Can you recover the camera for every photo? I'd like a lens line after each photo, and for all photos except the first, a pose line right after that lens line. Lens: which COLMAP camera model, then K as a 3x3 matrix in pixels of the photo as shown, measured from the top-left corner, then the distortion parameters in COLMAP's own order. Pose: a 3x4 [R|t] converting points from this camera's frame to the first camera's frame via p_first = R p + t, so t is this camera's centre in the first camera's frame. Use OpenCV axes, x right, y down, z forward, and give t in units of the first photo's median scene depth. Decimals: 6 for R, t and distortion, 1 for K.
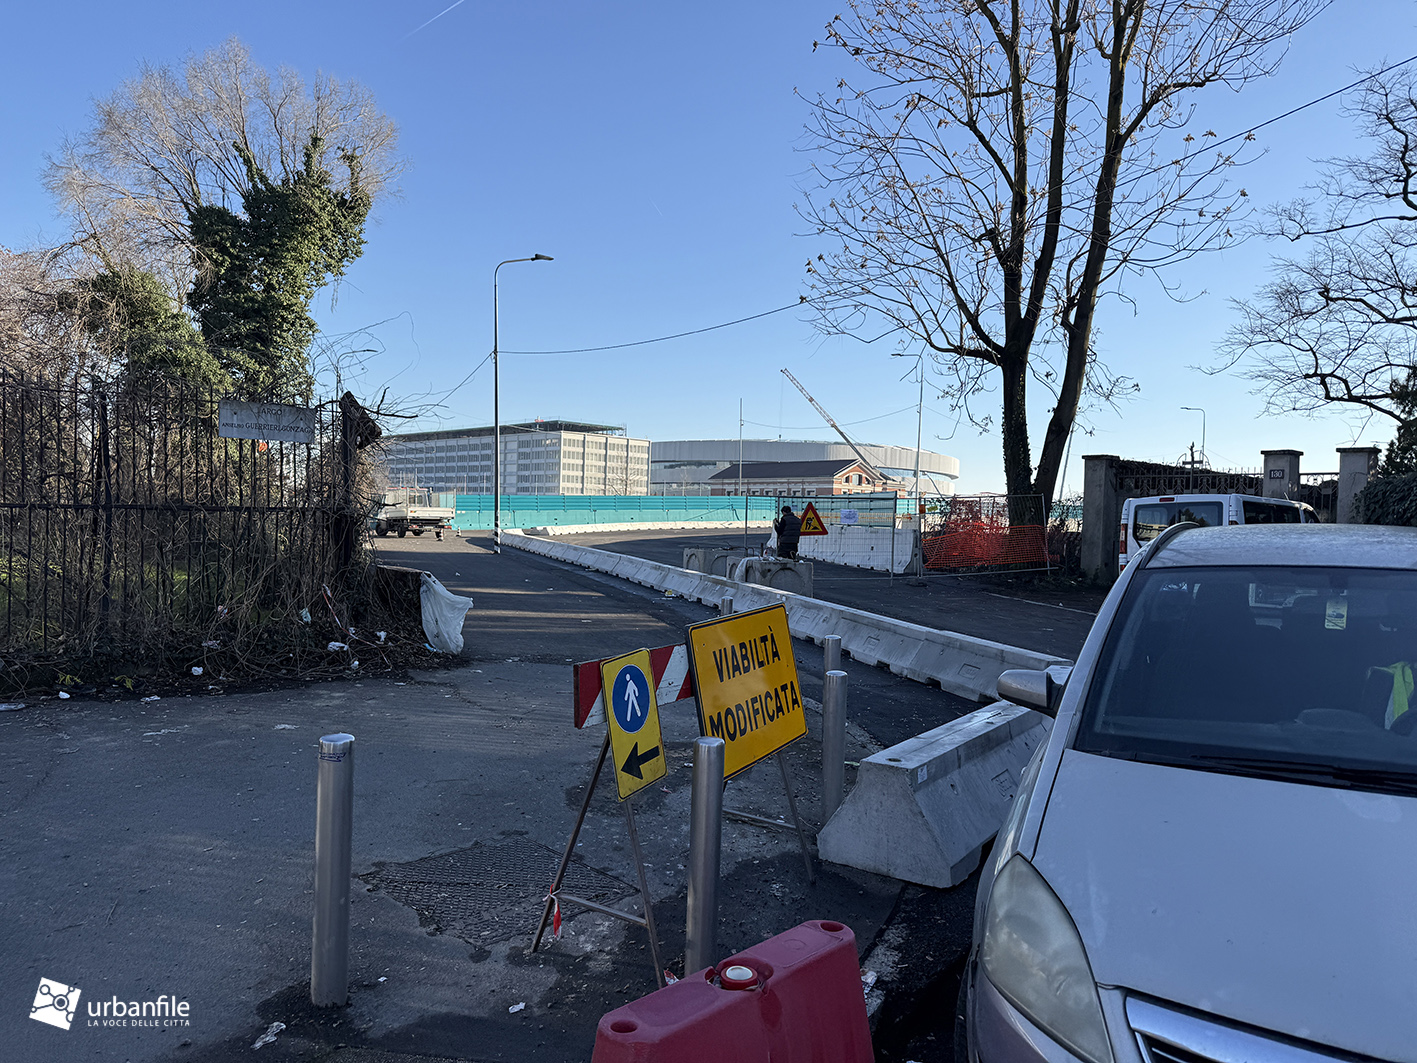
lens RADIAL K [[1017.8, 0, 708.5], [0, 1017.8, 531.5], [0, 0, 1]] dist [0.120512, -0.176247]
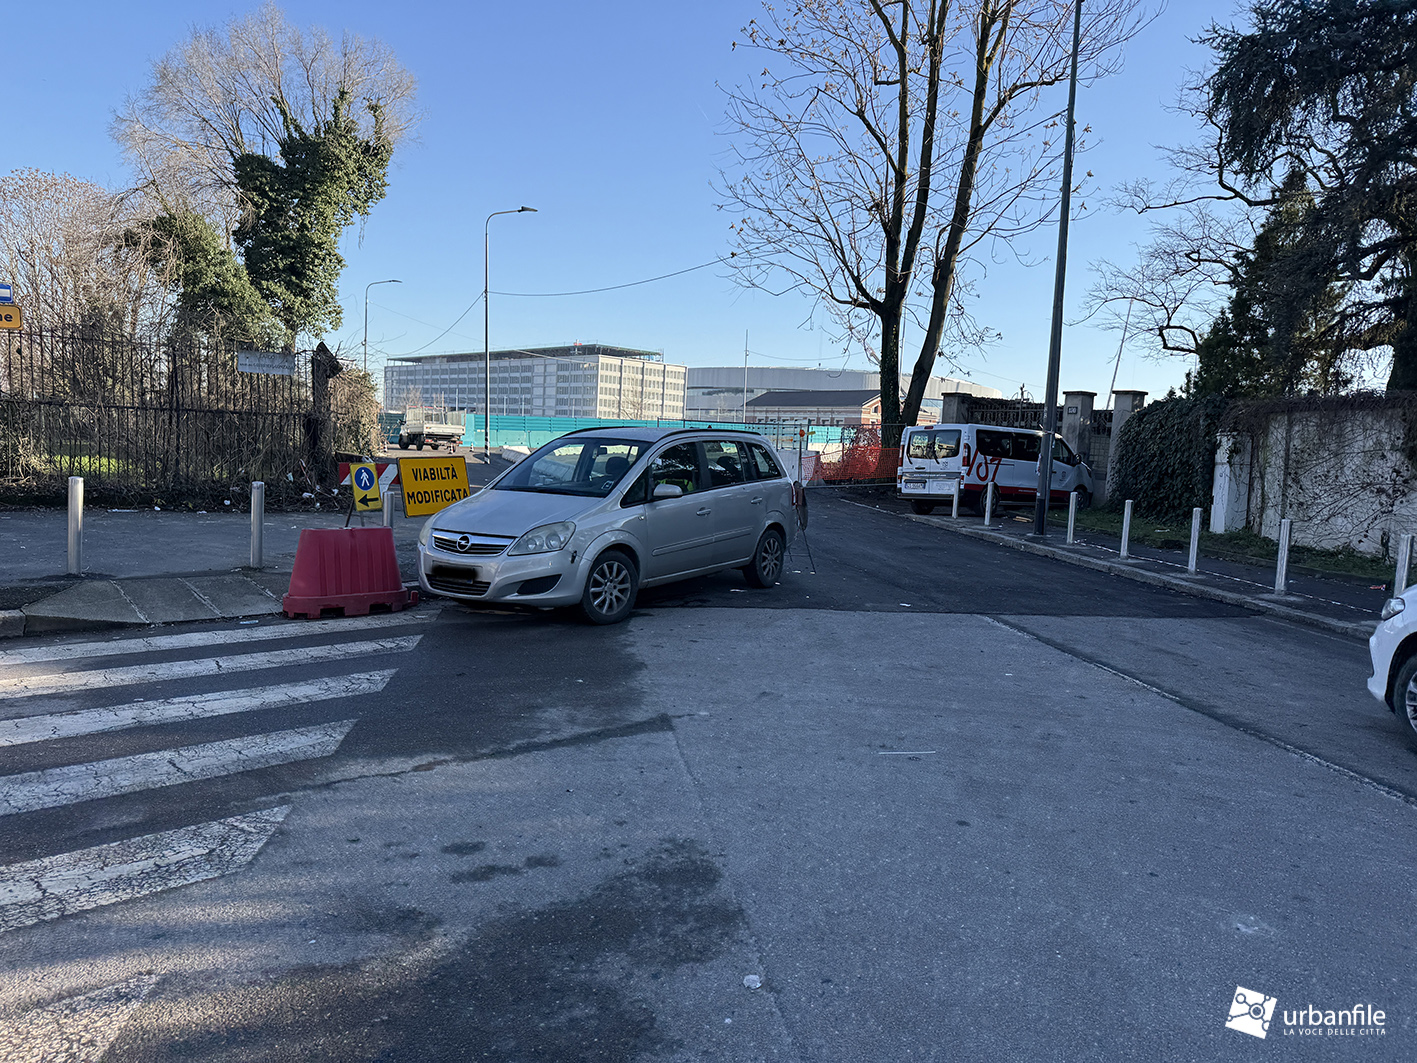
lens RADIAL K [[1021.0, 0, 704.6], [0, 1021.0, 539.2], [0, 0, 1]] dist [0.121264, -0.177476]
pose [[0.998521, 0.028827, -0.046101, 0.084214], [-0.025142, 0.996588, 0.078615, 0.006887], [0.048210, -0.077340, 0.995839, -0.152869]]
